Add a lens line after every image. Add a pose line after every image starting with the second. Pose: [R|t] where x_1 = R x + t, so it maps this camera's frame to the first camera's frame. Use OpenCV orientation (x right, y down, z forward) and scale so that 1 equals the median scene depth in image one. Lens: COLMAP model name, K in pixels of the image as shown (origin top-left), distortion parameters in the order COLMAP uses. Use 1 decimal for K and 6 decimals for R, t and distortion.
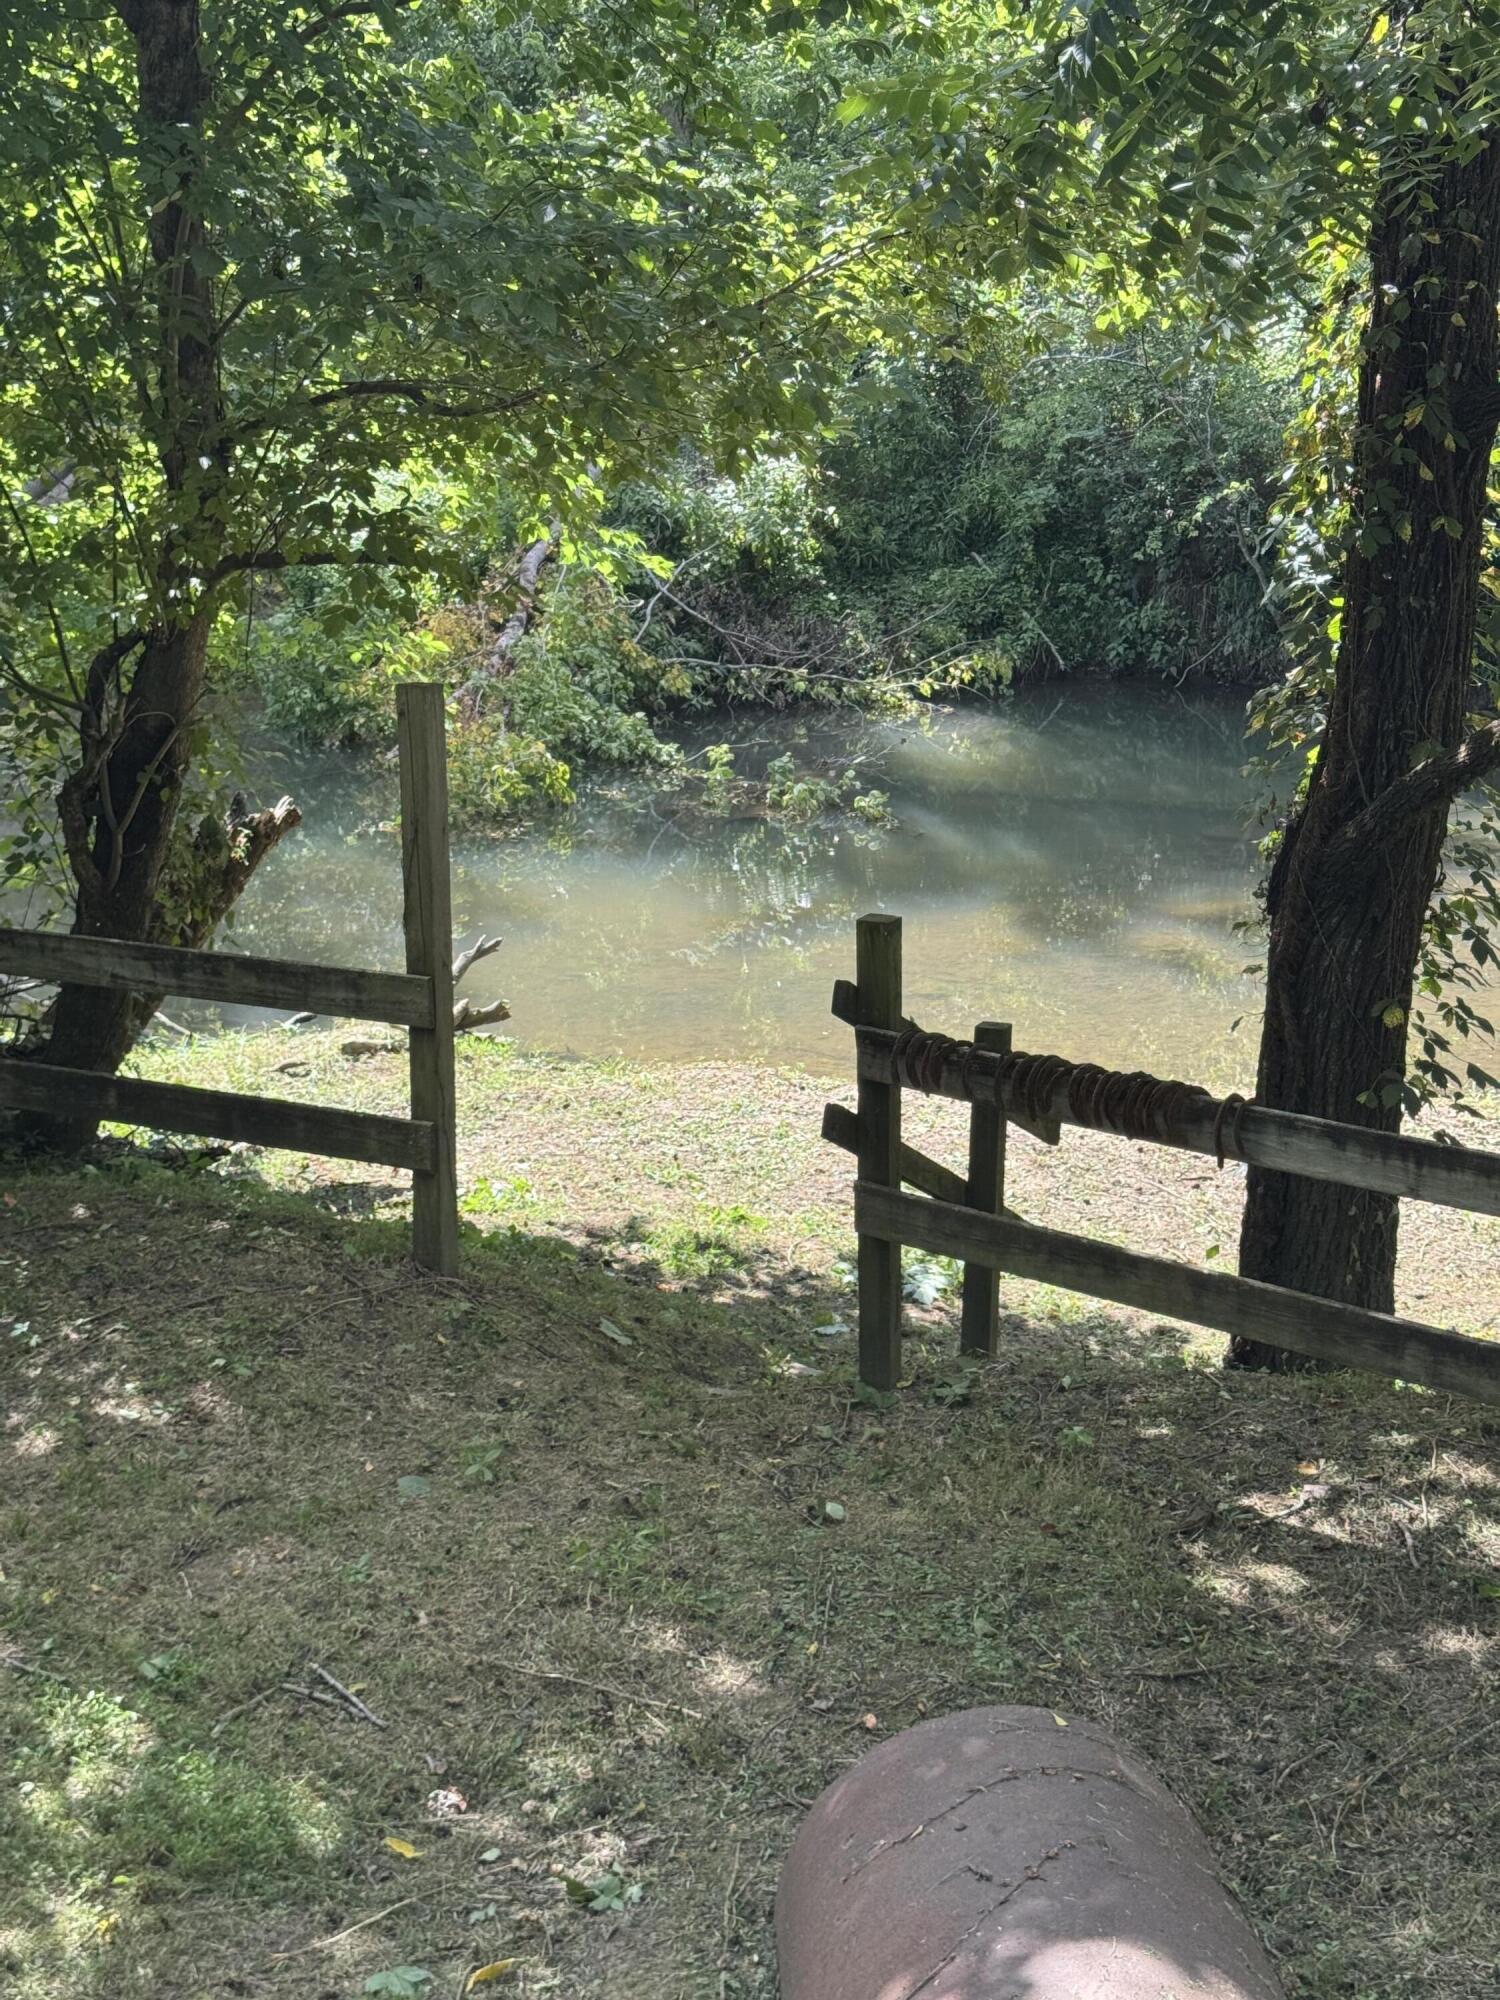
lens RADIAL K [[2715.0, 0, 750.3], [0, 2715.0, 999.3], [0, 0, 1]] dist [0.195967, 0.000000]
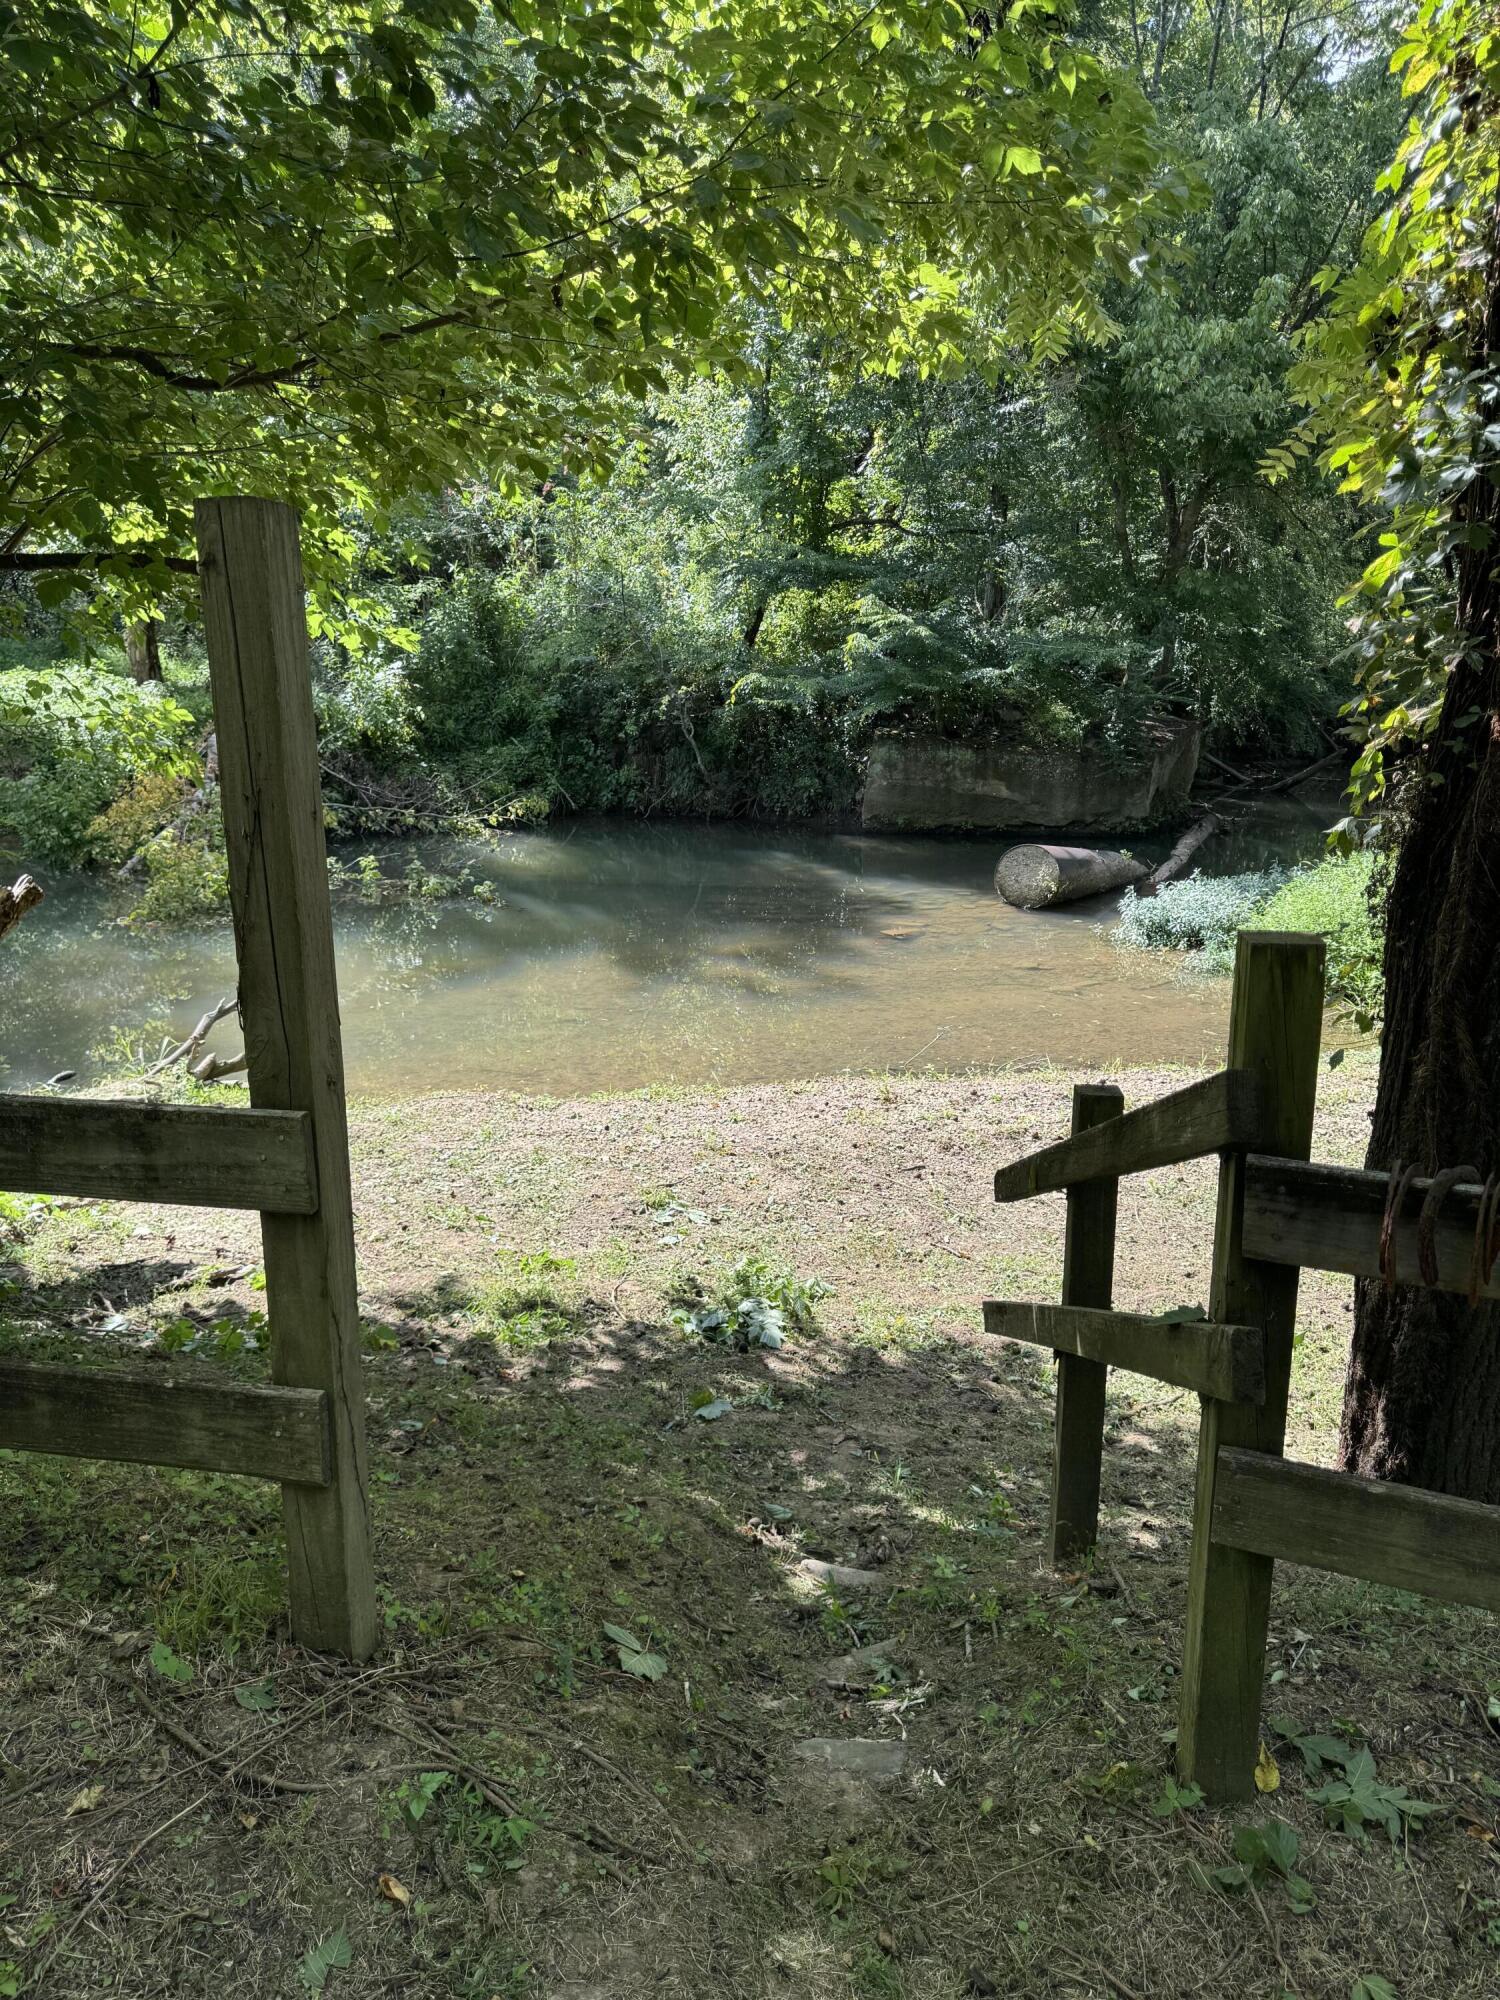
lens RADIAL K [[1316.1, 0, 733.2], [0, 1316.1, 1040.5], [0, 0, 1]] dist [-0.000235, -0.012358]
pose [[0.952688, -0.069970, 0.295788, -0.036810], [0.062468, 0.997442, 0.034750, -0.006877], [-0.297463, -0.014628, 0.954621, 0.248827]]
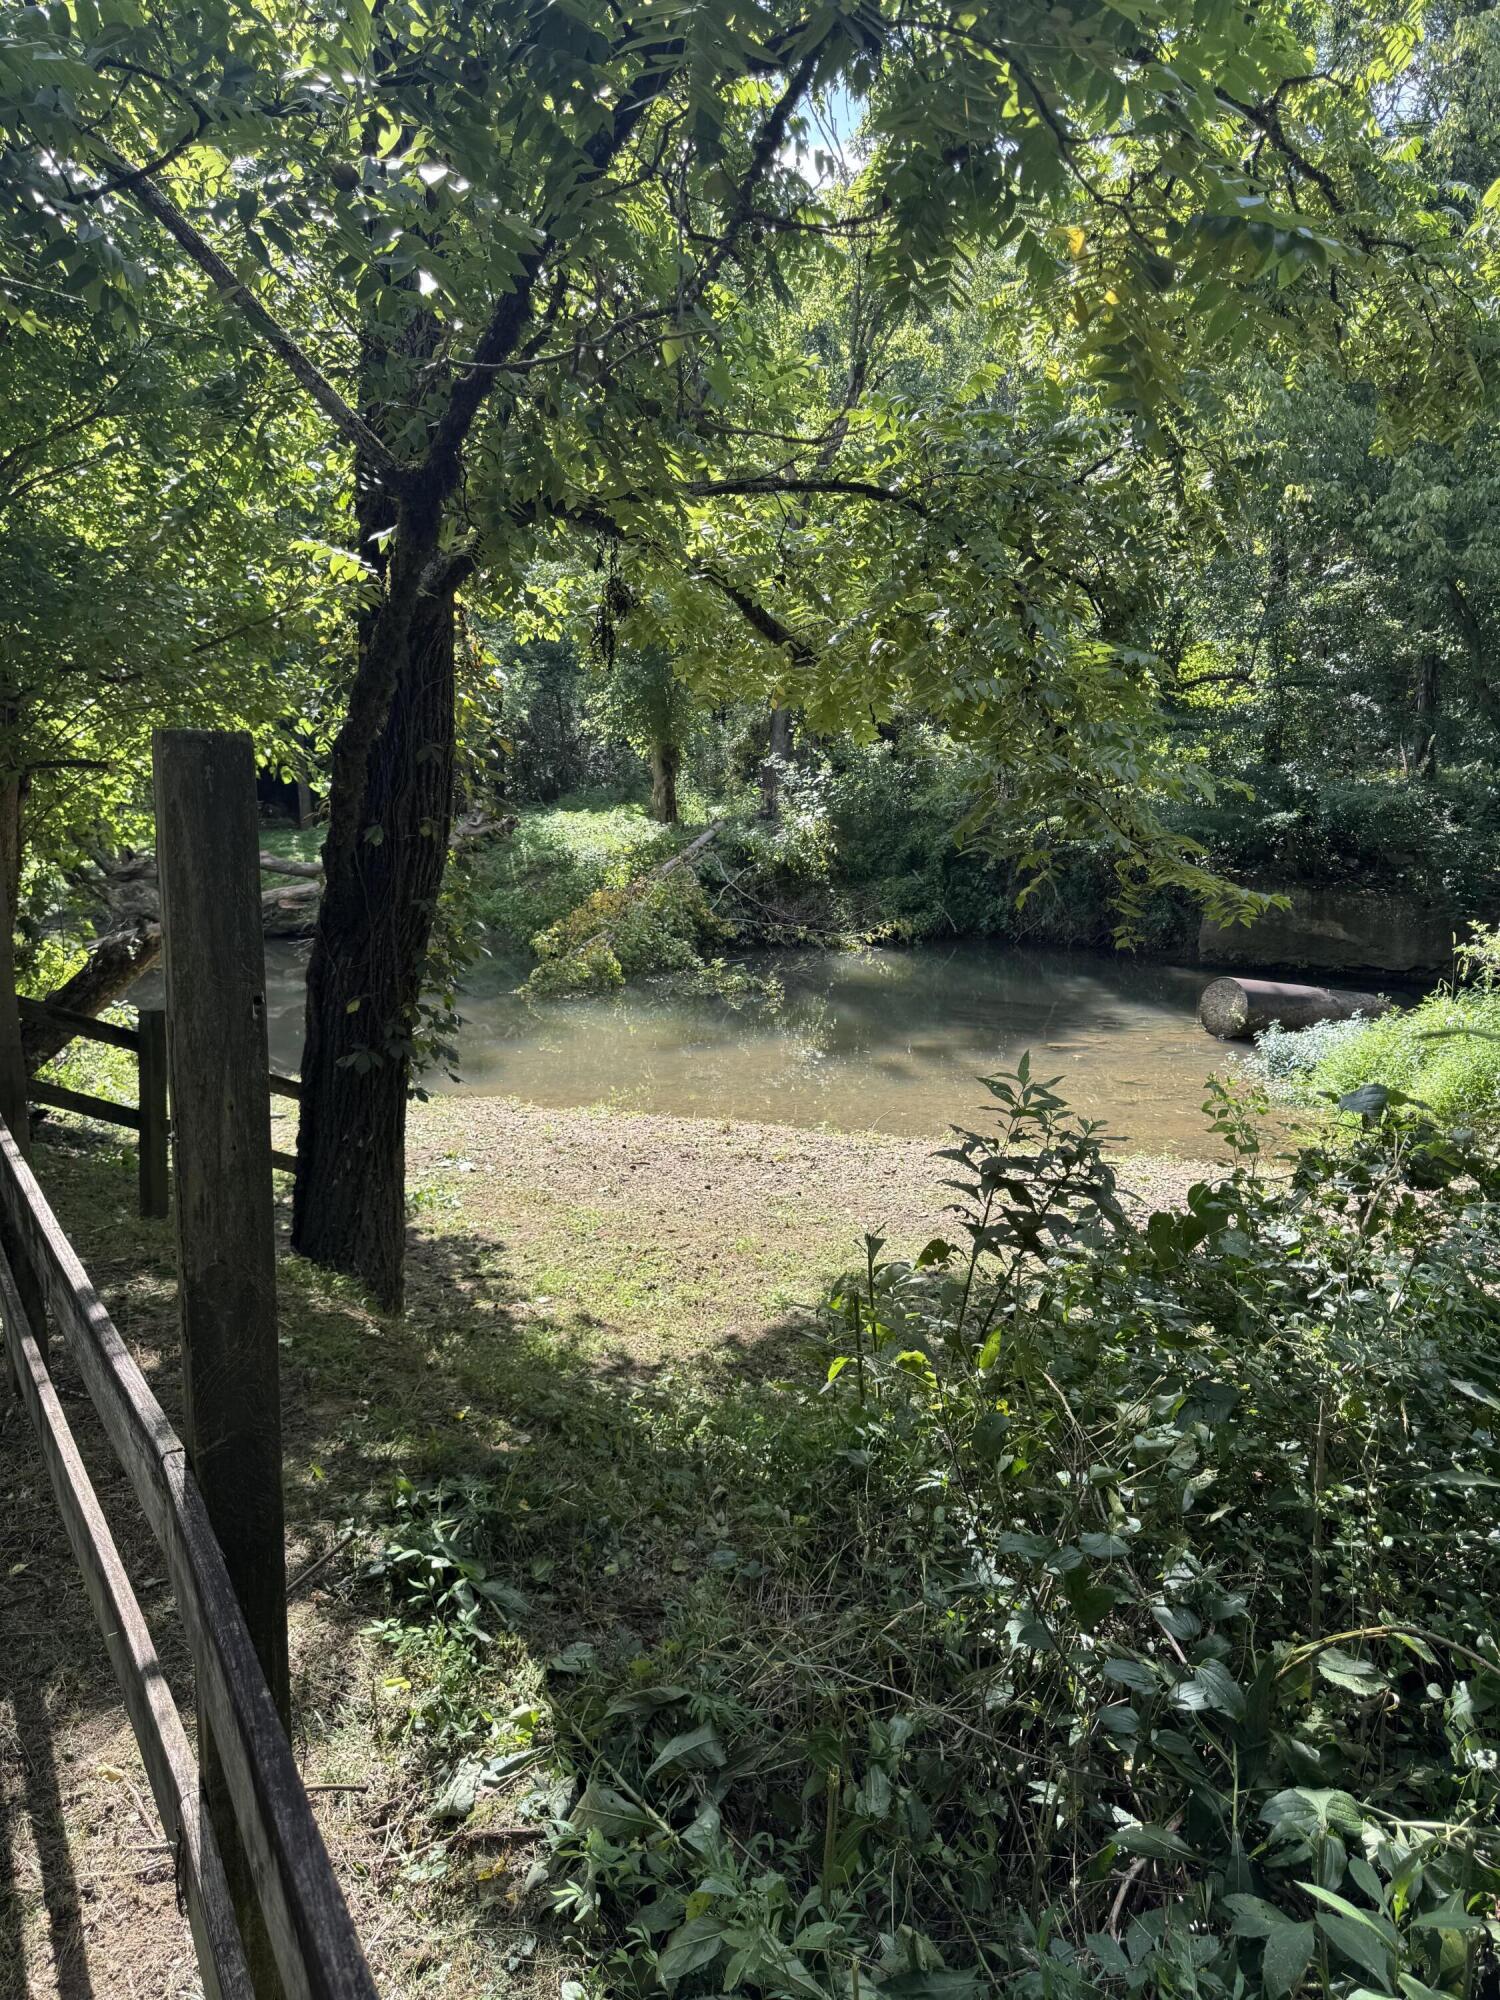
lens RADIAL K [[1316.1, 0, 743.5], [0, 1316.1, 1001.2], [0, 0, 1]] dist [-0.000235, -0.012358]
pose [[0.971730, 0.039644, -0.232743, 0.195257], [-0.063094, 0.993553, -0.094190, 0.016741], [0.227508, 0.106211, 0.967966, 0.133015]]
